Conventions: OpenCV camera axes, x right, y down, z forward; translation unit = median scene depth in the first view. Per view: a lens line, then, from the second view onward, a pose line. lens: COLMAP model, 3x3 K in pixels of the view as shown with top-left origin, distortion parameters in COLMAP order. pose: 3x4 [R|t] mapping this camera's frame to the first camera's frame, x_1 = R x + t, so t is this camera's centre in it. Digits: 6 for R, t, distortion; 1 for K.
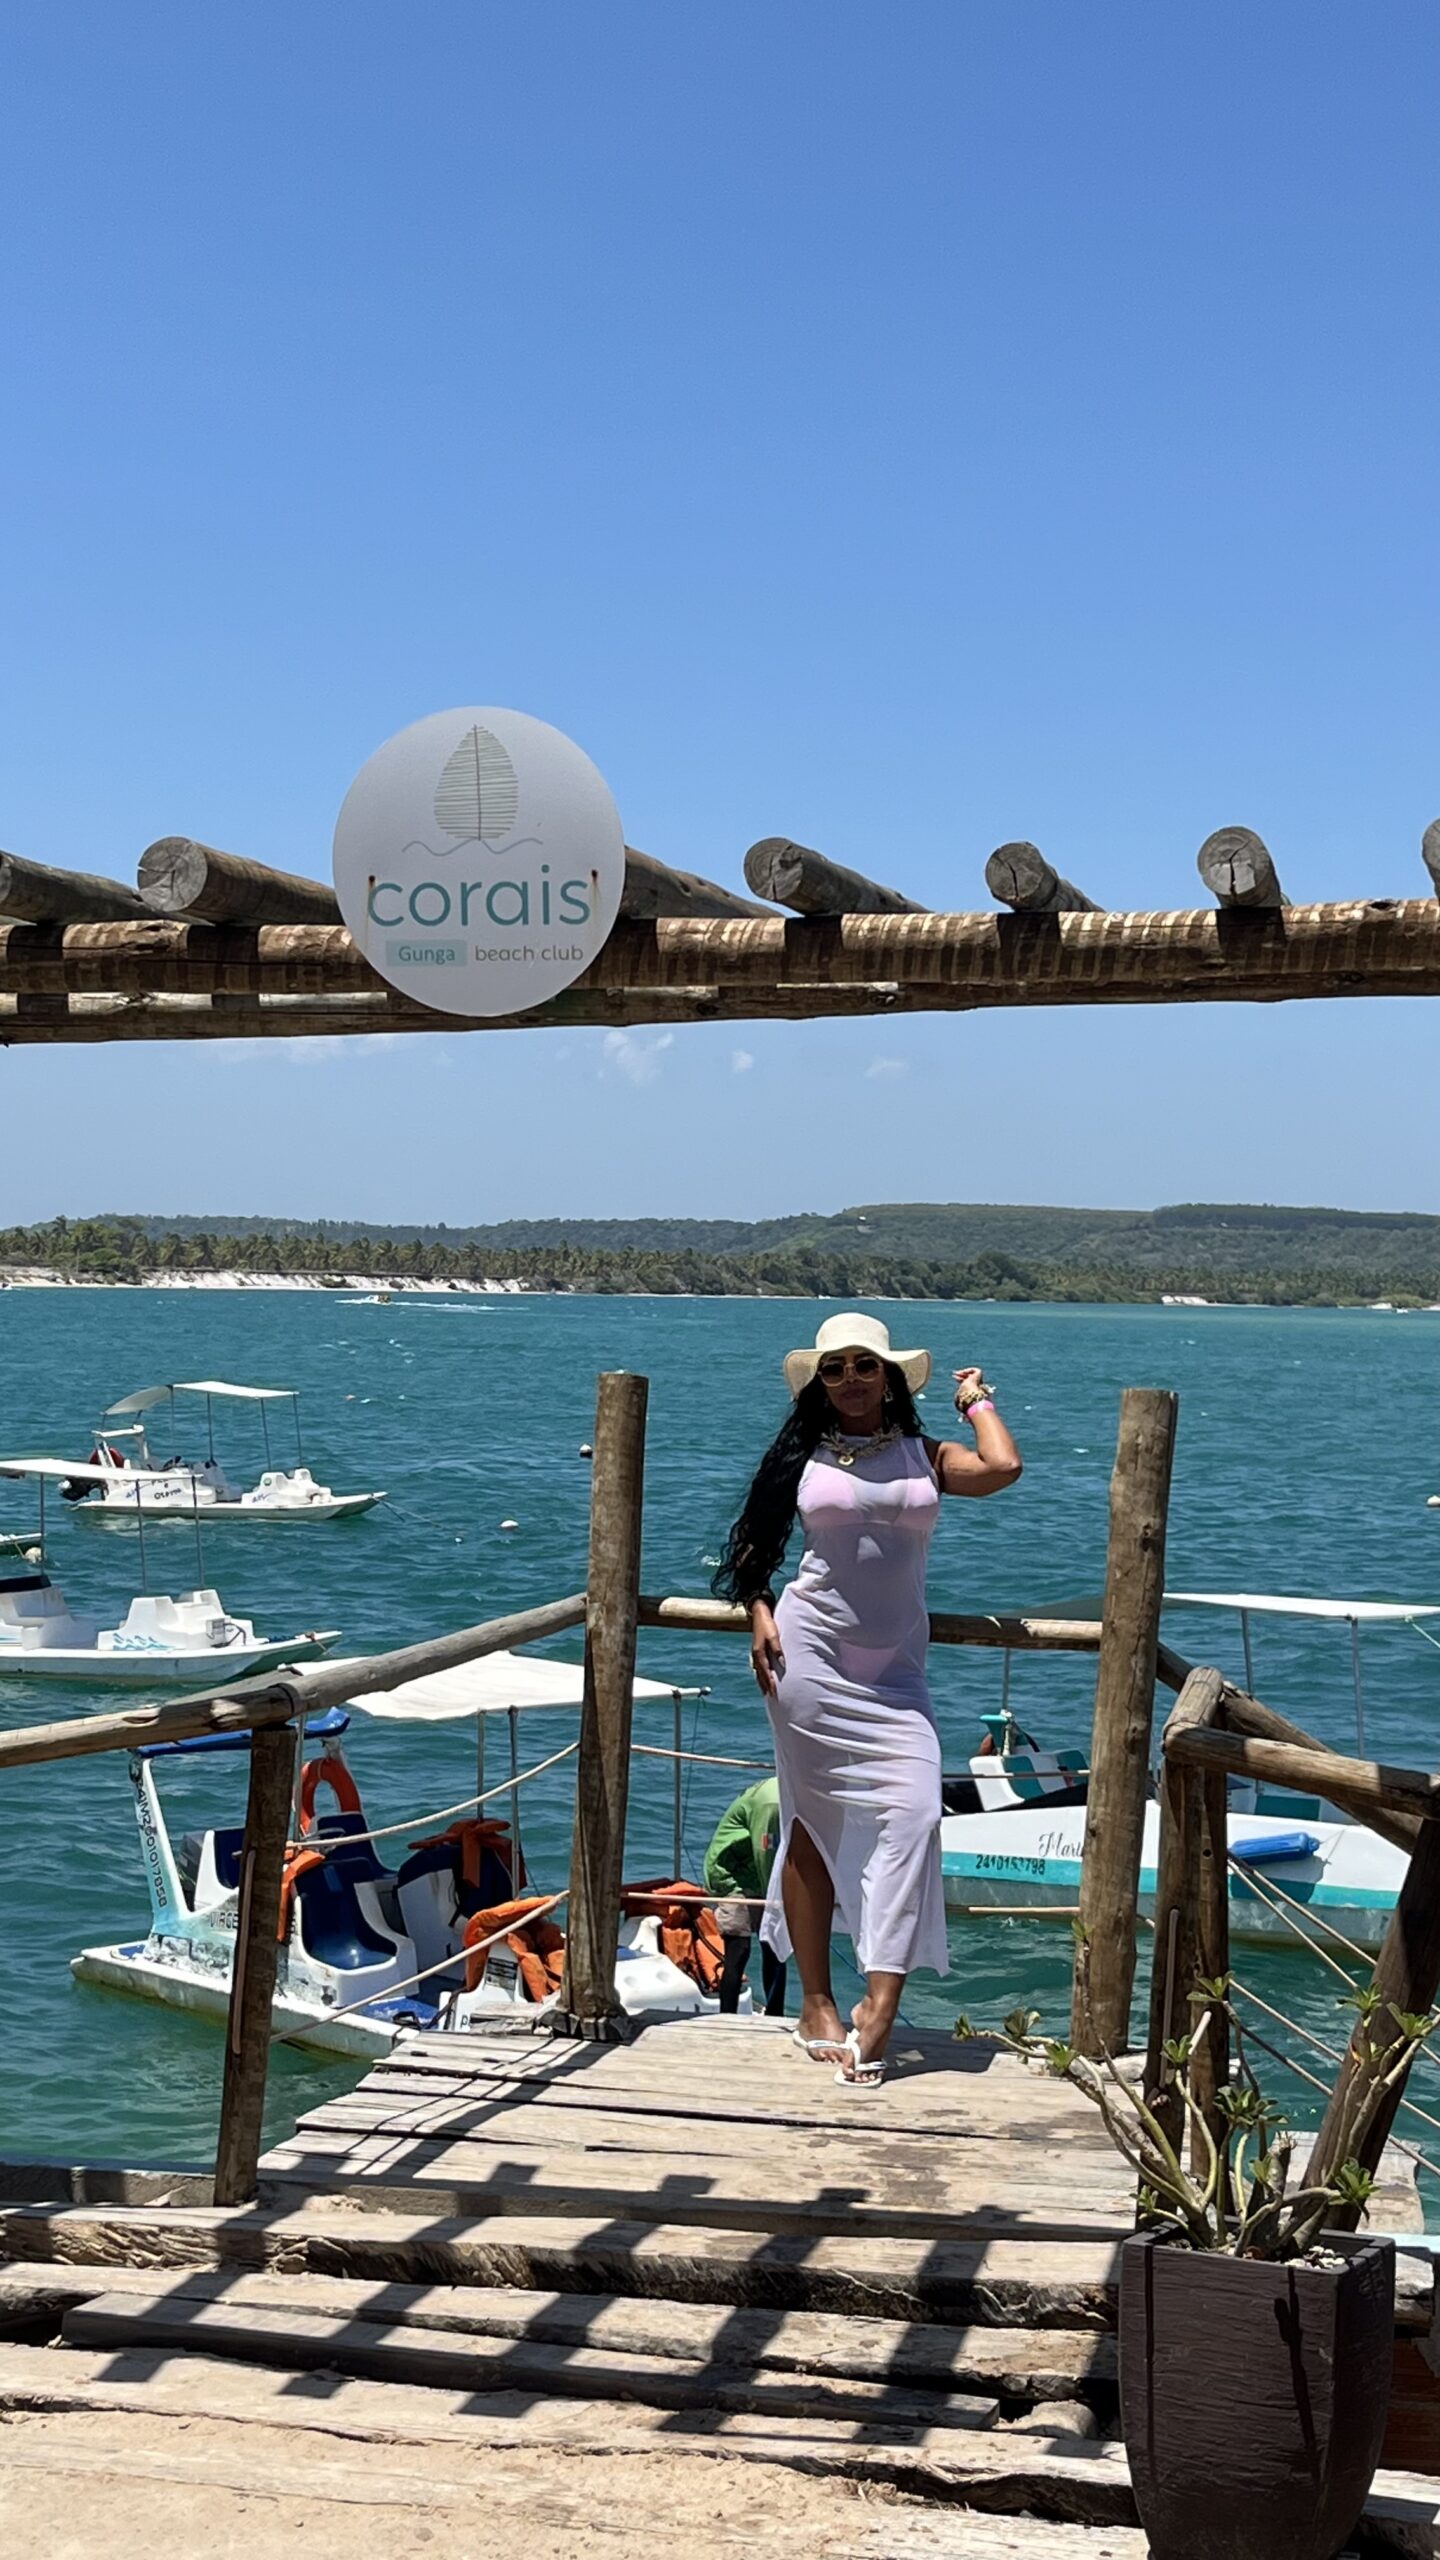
lens RADIAL K [[3614.1, 0, 735.5], [0, 3614.1, 1337.2], [0, 0, 1]] dist [0.220084, -0.947721]
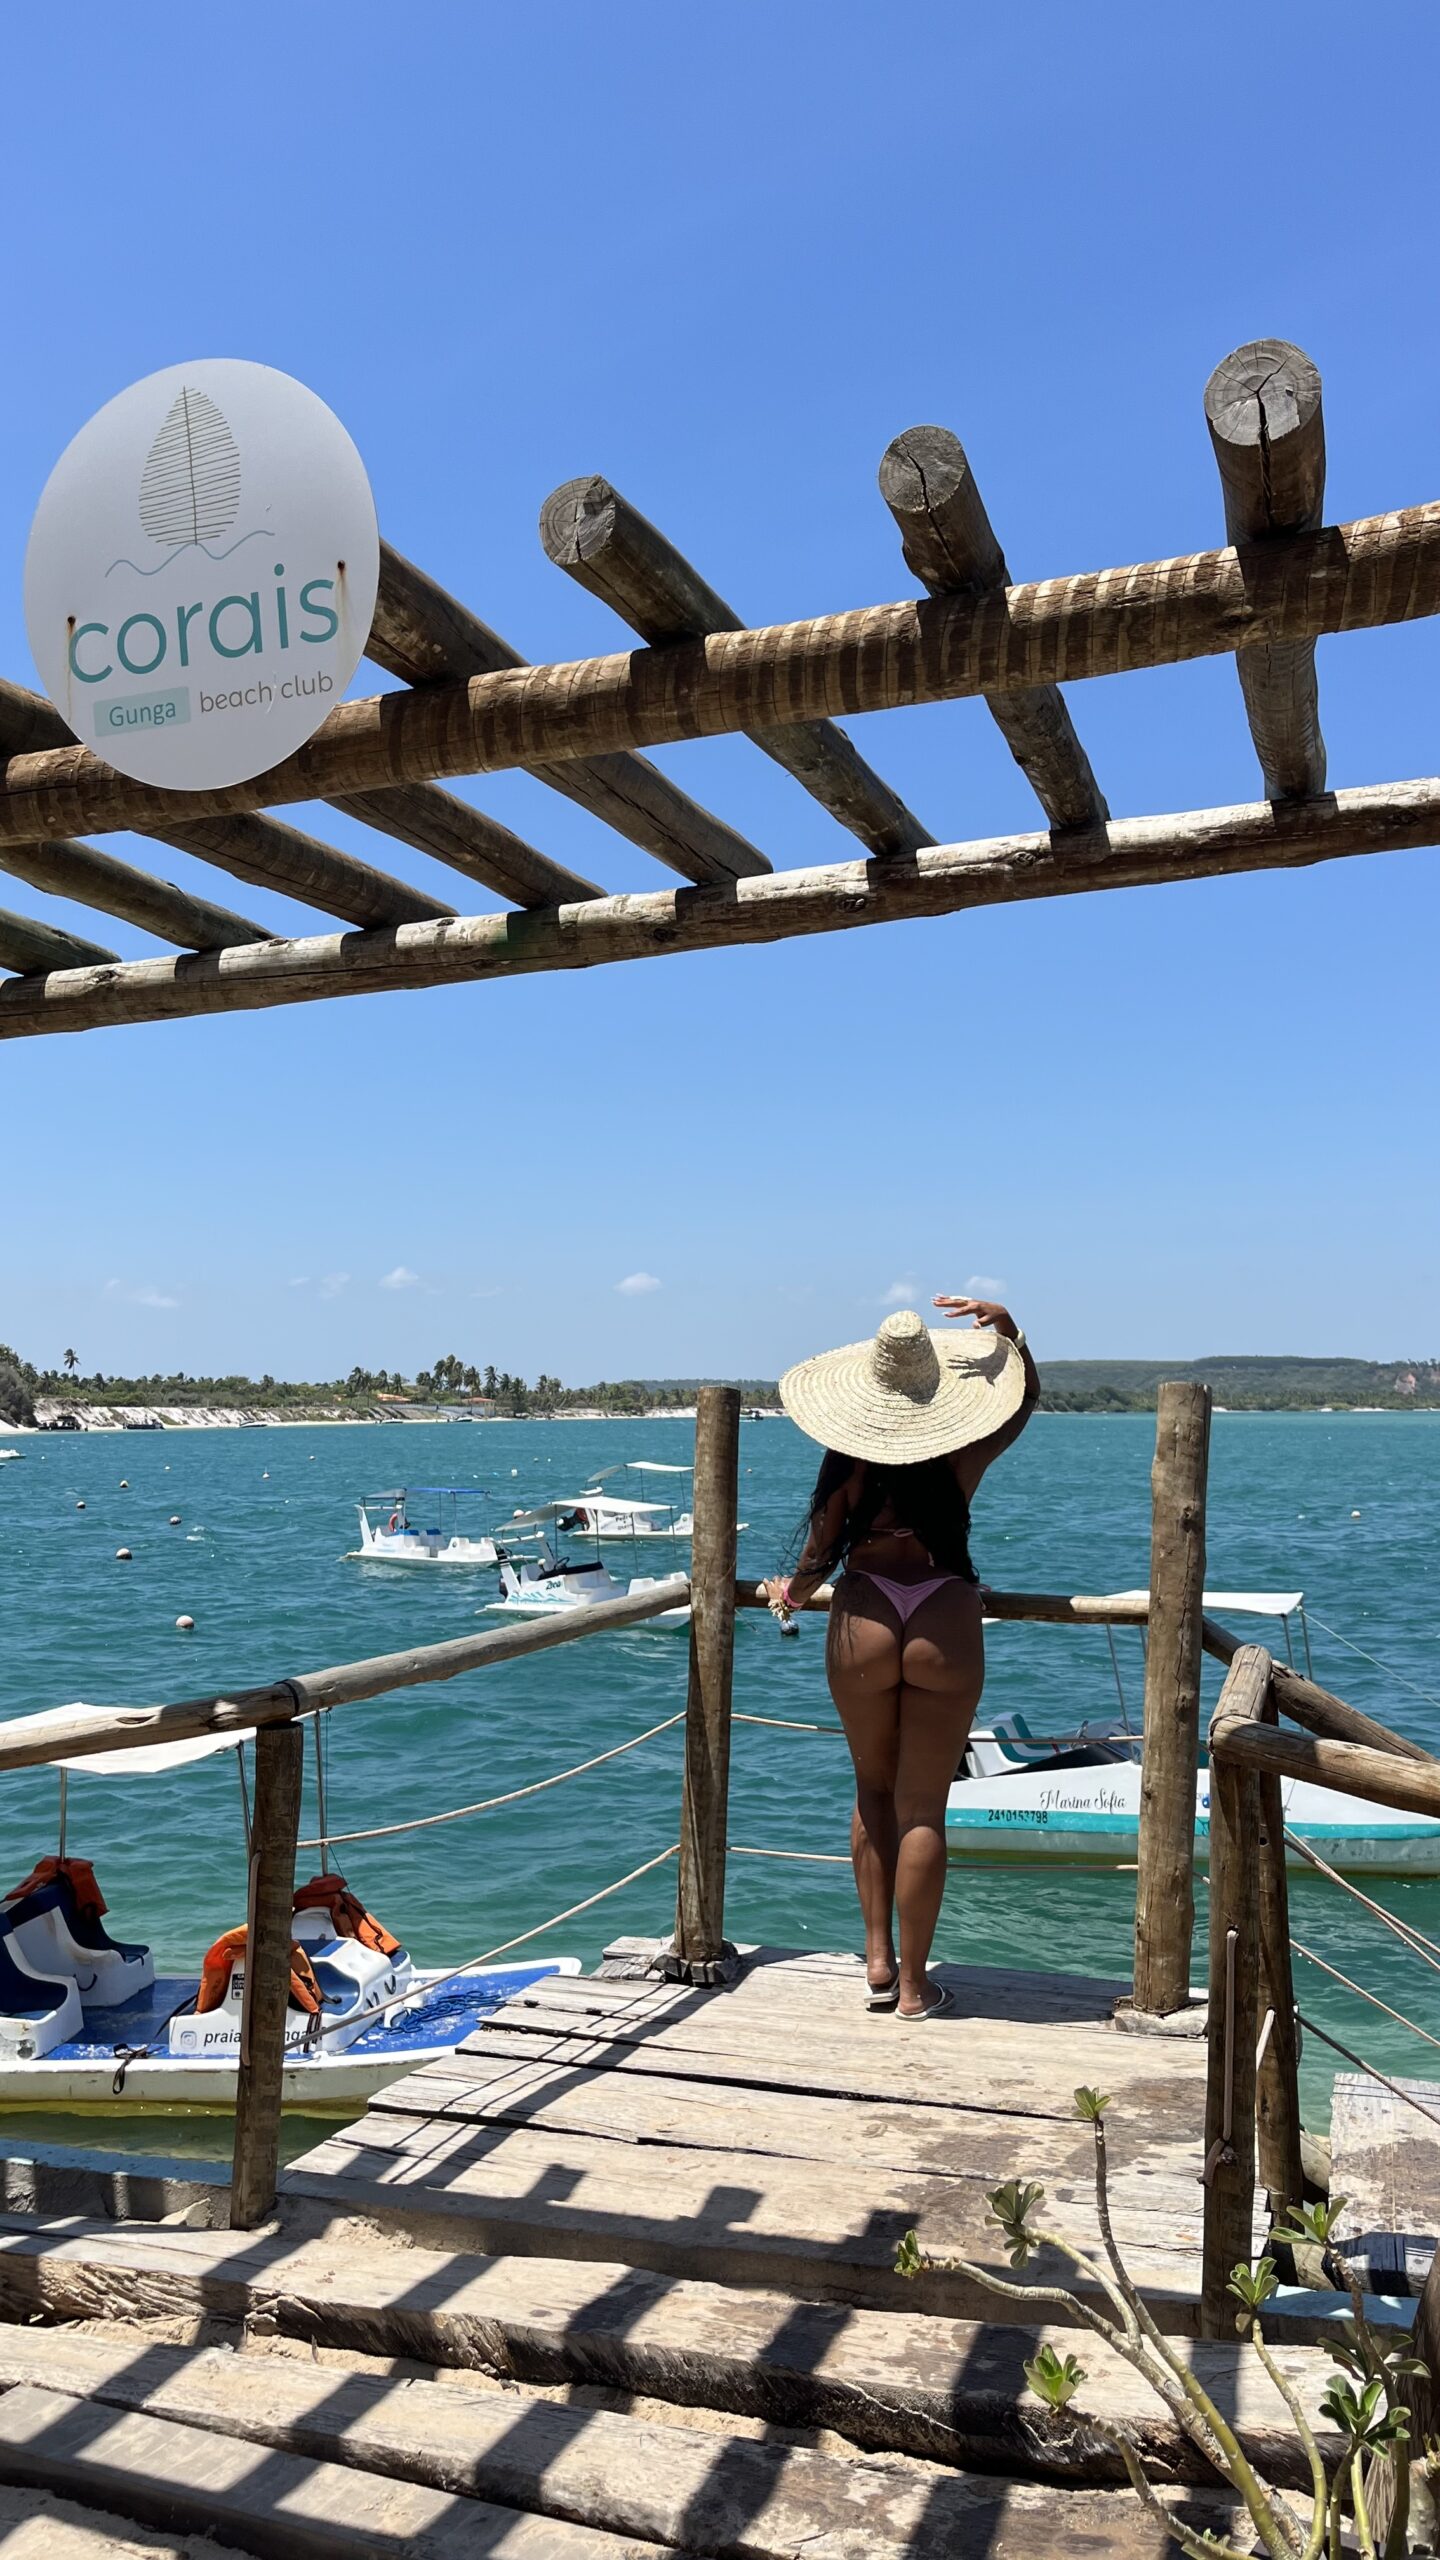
lens RADIAL K [[1944.8, 0, 723.6], [0, 1944.8, 1309.2], [0, 0, 1]] dist [0.066455, -0.083718]
pose [[0.992111, -0.035106, -0.120345, 0.064739], [0.026982, 0.997288, -0.068479, 0.038861], [0.122422, 0.064692, 0.990367, 0.536903]]
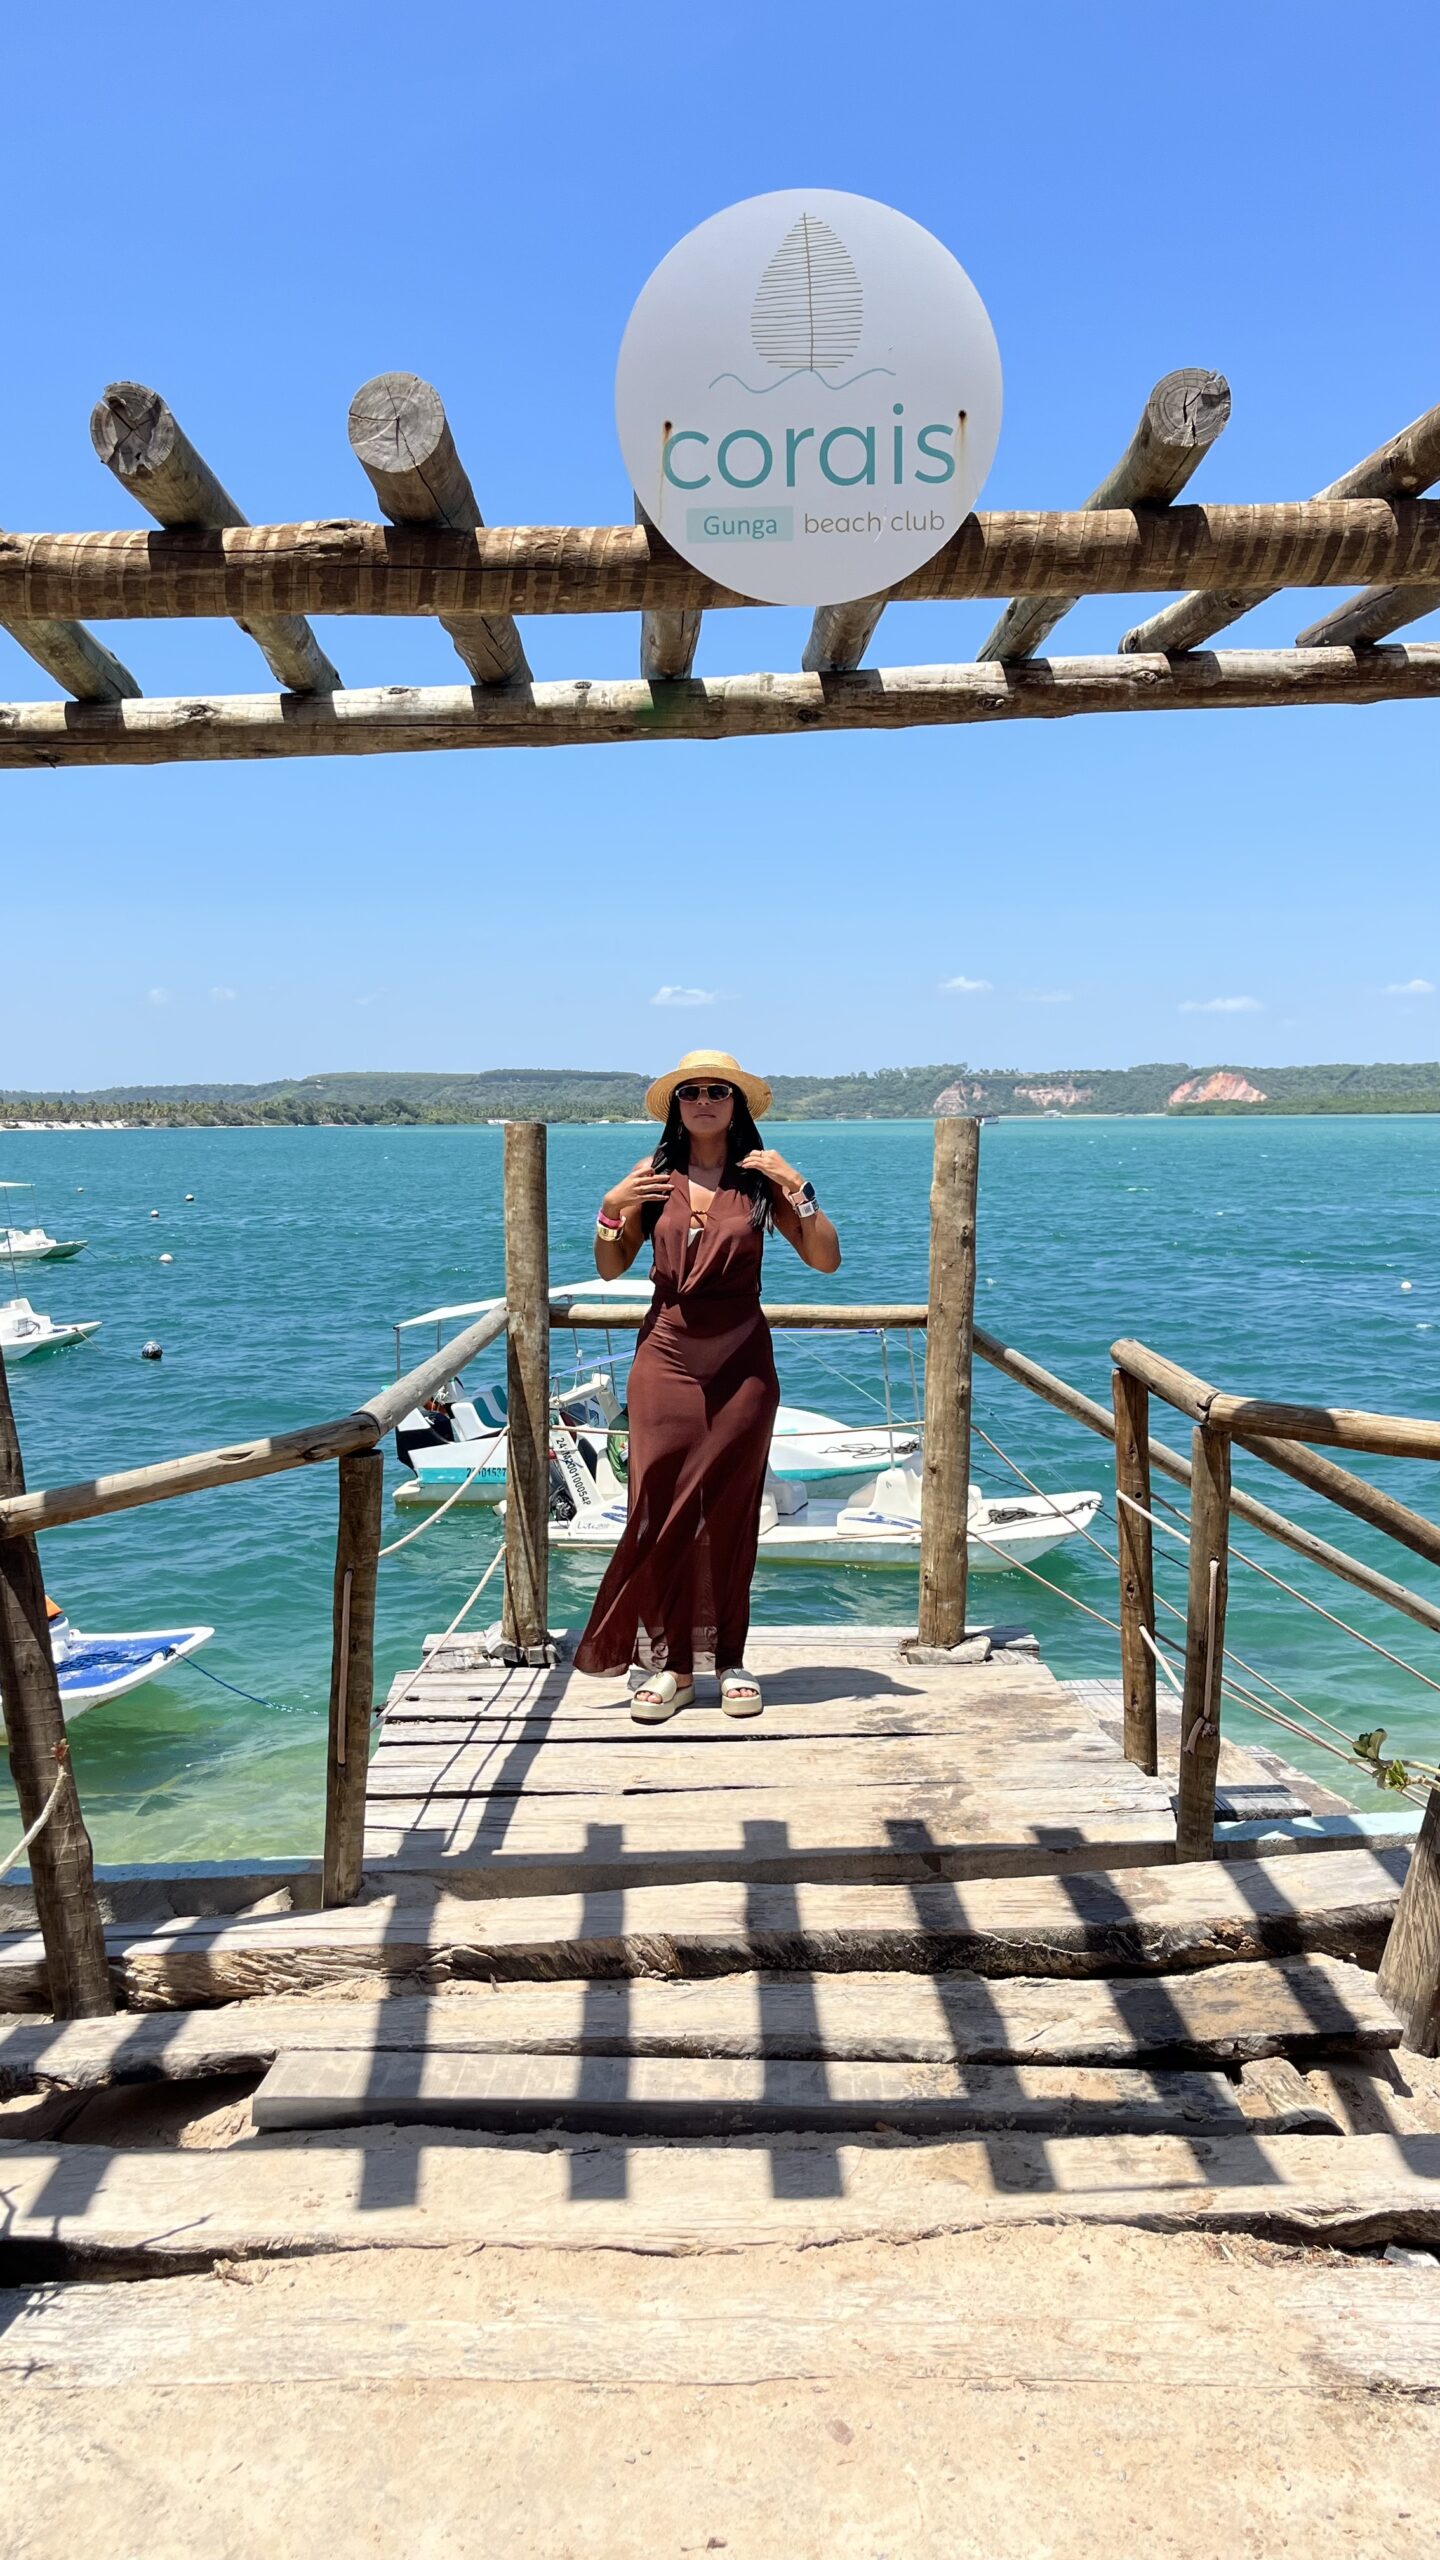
lens RADIAL K [[1945.3, 0, 720.0], [0, 1945.3, 1303.0], [0, 0, 1]] dist [0.061935, -0.081142]
pose [[0.971713, -0.054445, 0.229802, -0.168798], [0.035338, 0.995628, 0.086459, 0.022873], [-0.233504, -0.075893, 0.969390, 0.488531]]
